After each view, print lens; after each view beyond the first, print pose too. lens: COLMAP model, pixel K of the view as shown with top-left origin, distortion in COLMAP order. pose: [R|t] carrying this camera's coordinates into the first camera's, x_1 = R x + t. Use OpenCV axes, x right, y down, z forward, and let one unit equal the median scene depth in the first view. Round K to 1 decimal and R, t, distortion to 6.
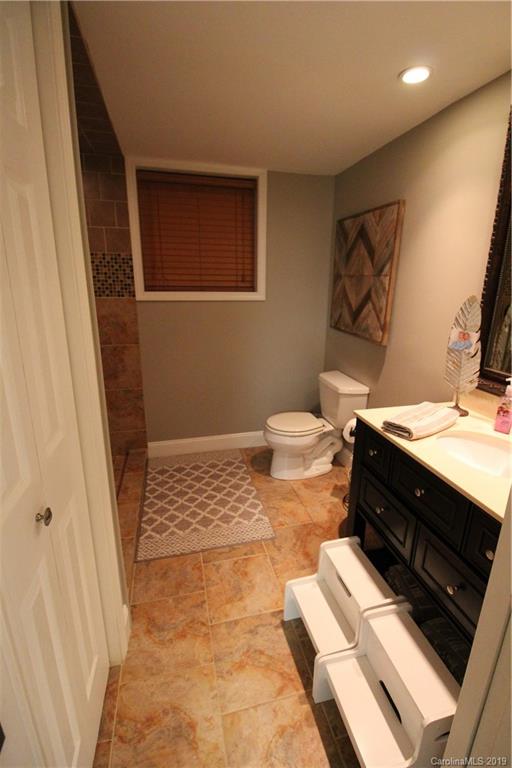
lens RADIAL K [[359.6, 0, 256.4], [0, 359.6, 383.9], [0, 0, 1]] dist [0.001354, -0.005289]
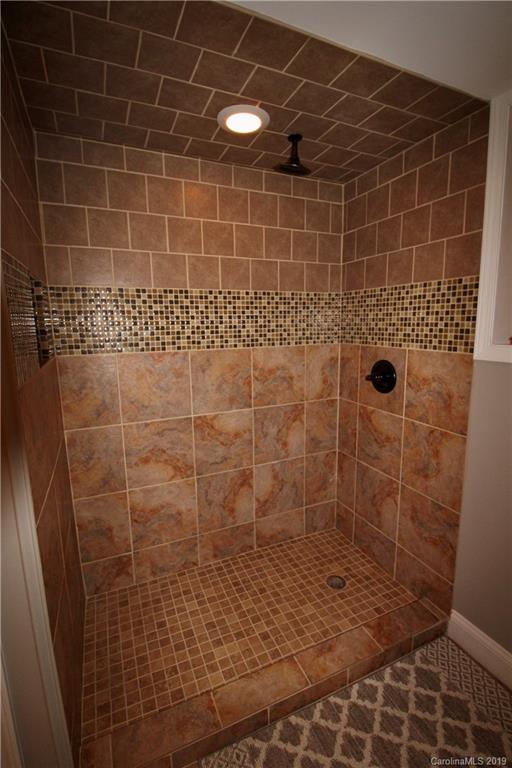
lens RADIAL K [[359.6, 0, 257.0], [0, 359.6, 383.5], [0, 0, 1]] dist [0.001354, -0.005289]
pose [[0.188010, 0.153384, -0.970116, 0.142592], [-0.255803, 0.961289, 0.102414, -0.172775], [0.948271, 0.228904, 0.219968, 0.591786]]
